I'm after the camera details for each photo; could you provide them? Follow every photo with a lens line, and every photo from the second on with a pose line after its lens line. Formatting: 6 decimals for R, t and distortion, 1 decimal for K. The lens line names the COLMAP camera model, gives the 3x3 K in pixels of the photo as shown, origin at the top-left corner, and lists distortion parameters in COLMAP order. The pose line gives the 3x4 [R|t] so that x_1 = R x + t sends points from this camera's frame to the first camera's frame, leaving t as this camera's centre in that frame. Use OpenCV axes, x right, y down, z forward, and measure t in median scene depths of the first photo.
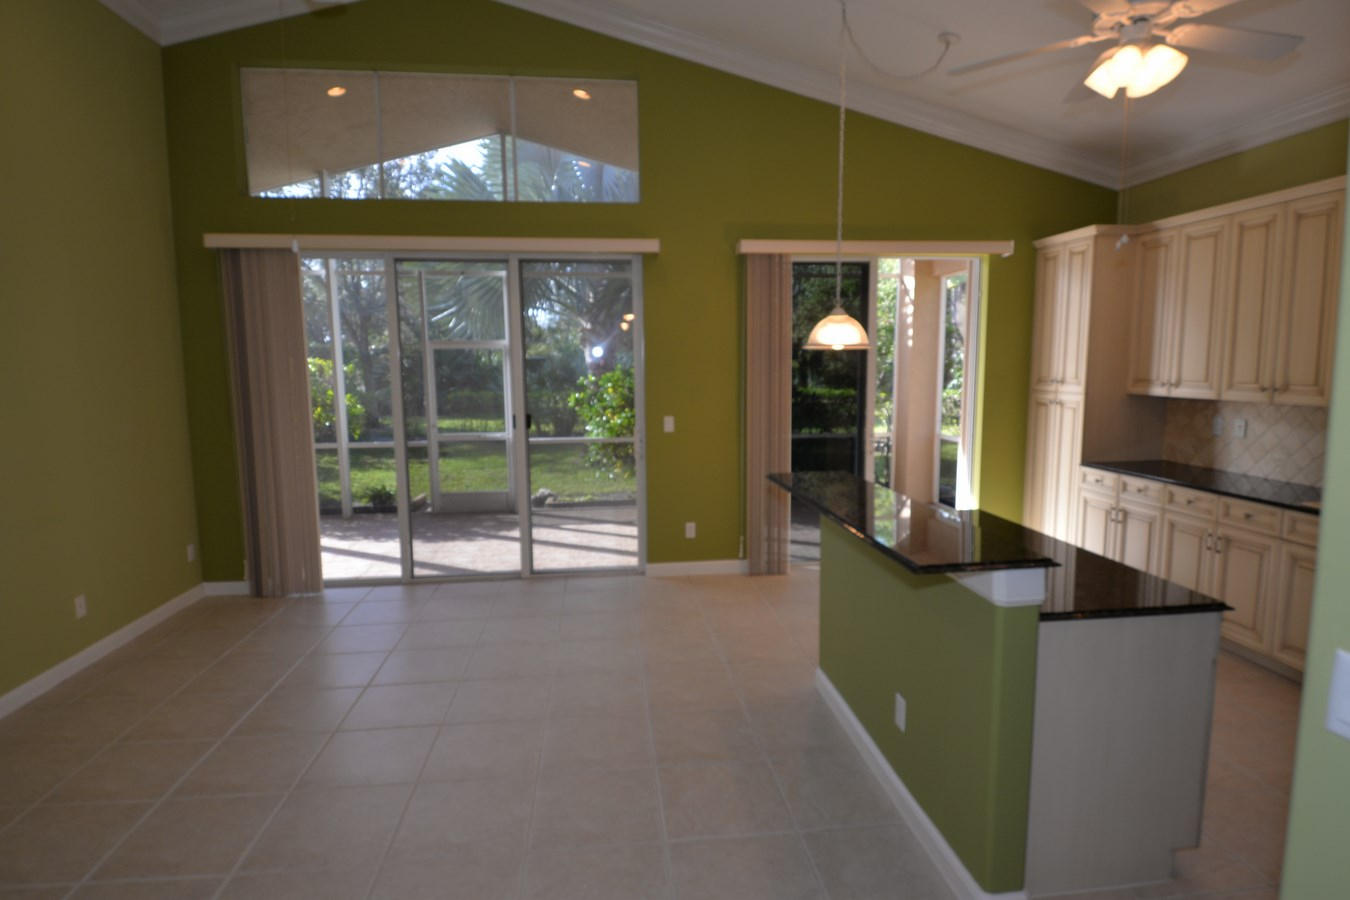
lens RADIAL K [[719.7, 0, 678.7], [0, 719.7, 449.4], [0, 0, 1]] dist [0.046867, -0.055445]
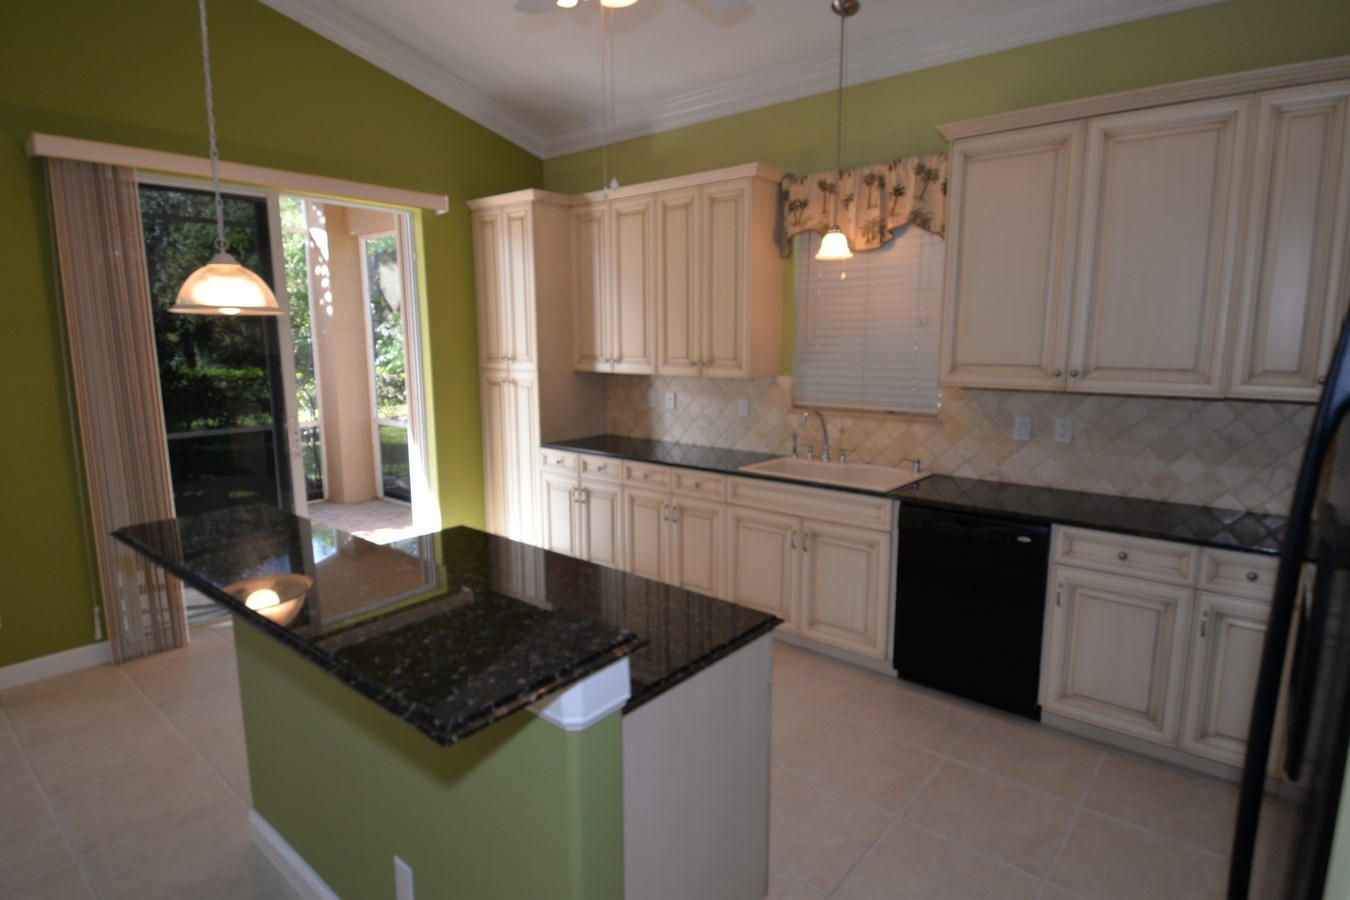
lens RADIAL K [[719.7, 0, 678.7], [0, 719.7, 449.4], [0, 0, 1]] dist [0.046867, -0.055445]
pose [[0.726567, -0.099721, 0.679821, 0.046128], [0.077231, 0.994995, 0.063412, -0.021670], [-0.682742, 0.006430, 0.730632, 0.197211]]
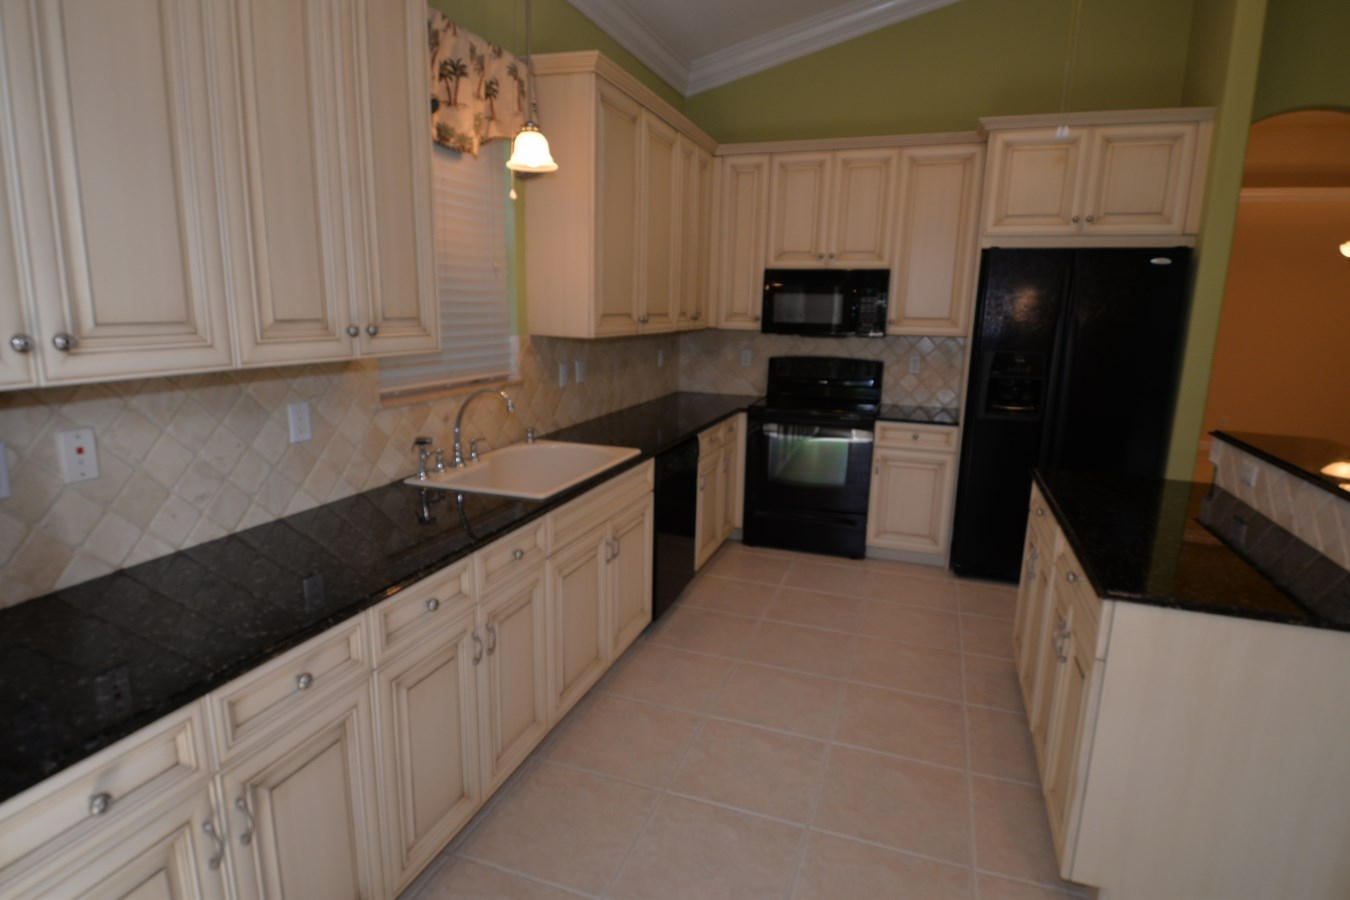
lens RADIAL K [[719.7, 0, 678.7], [0, 719.7, 449.4], [0, 0, 1]] dist [0.046867, -0.055445]
pose [[-0.898613, -0.101366, 0.426872, 0.341572], [0.035930, 0.952675, 0.301861, -0.118147], [-0.437269, 0.286594, -0.852443, 1.090001]]
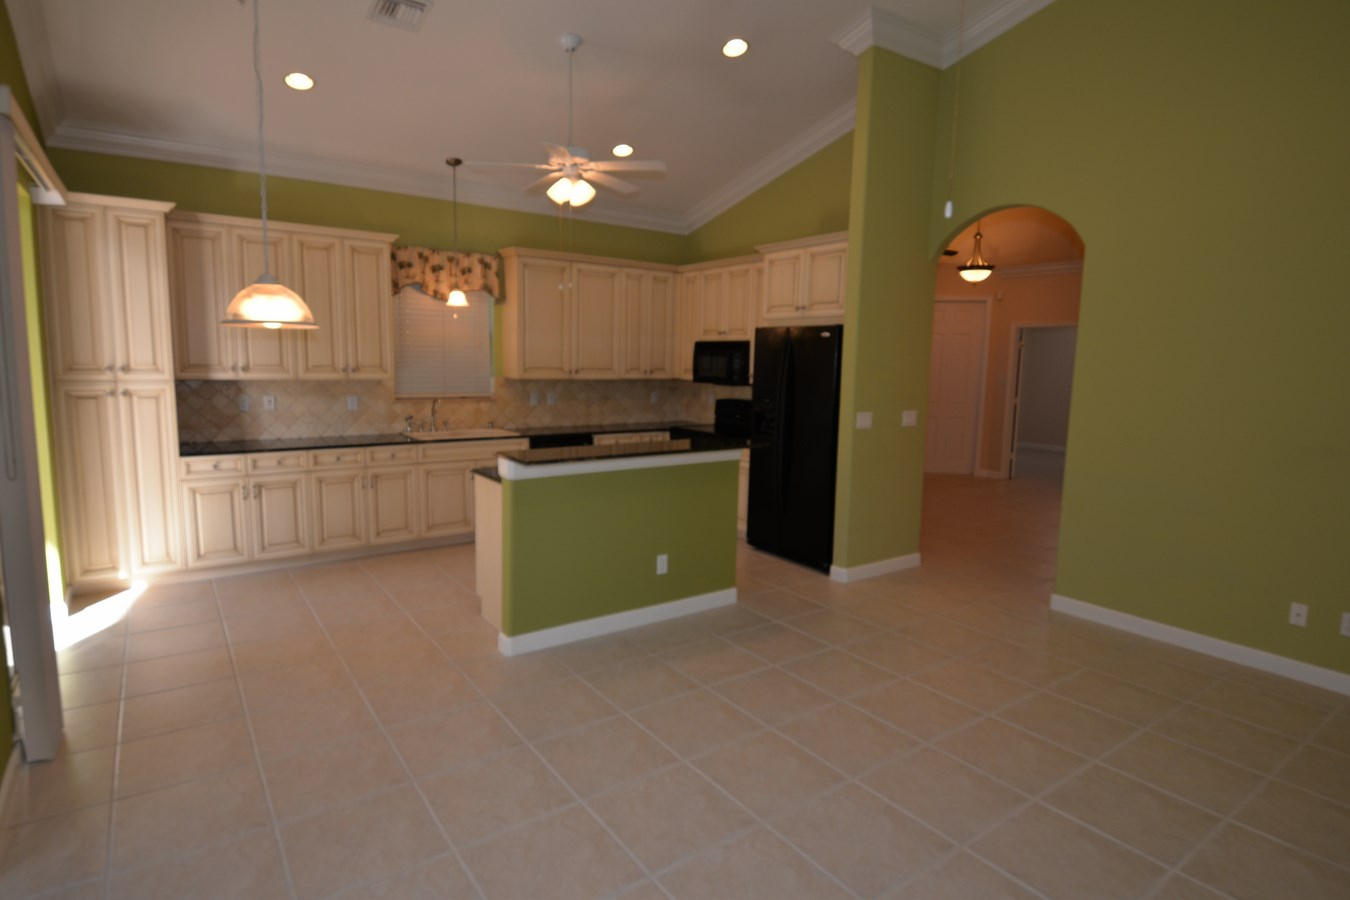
lens RADIAL K [[719.7, 0, 678.7], [0, 719.7, 449.4], [0, 0, 1]] dist [0.046867, -0.055445]
pose [[-0.488768, -0.114515, 0.864865, -0.605190], [0.087998, 0.979820, 0.179467, -0.104833], [-0.867964, 0.163824, -0.468828, 0.920725]]
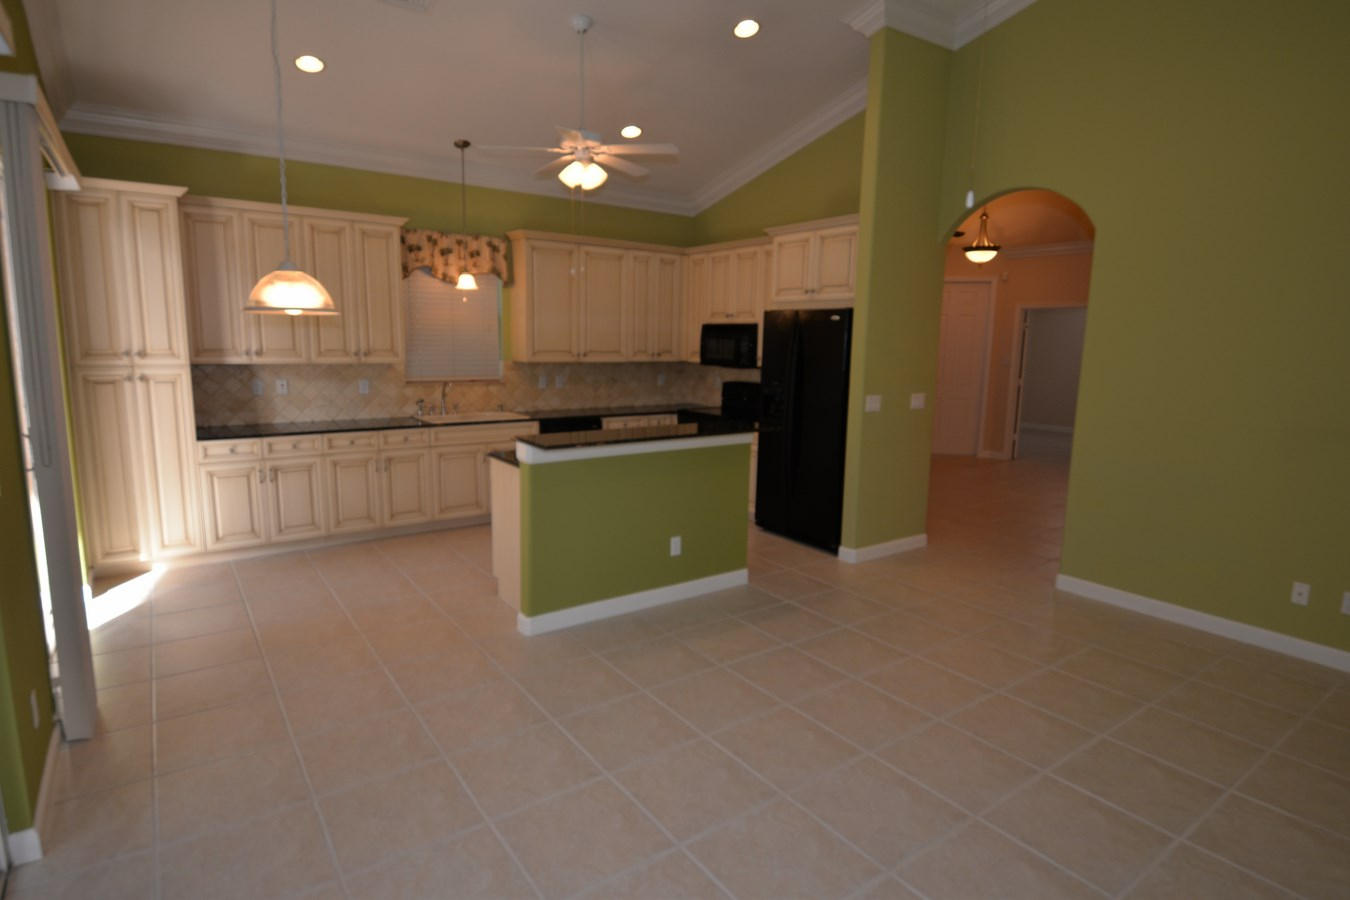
lens RADIAL K [[719.7, 0, 678.7], [0, 719.7, 449.4], [0, 0, 1]] dist [0.046867, -0.055445]
pose [[-0.490154, -0.136598, 0.860866, -0.606092], [0.090071, 0.974419, 0.205900, -0.111828], [-0.866970, 0.178462, -0.465312, 0.940627]]
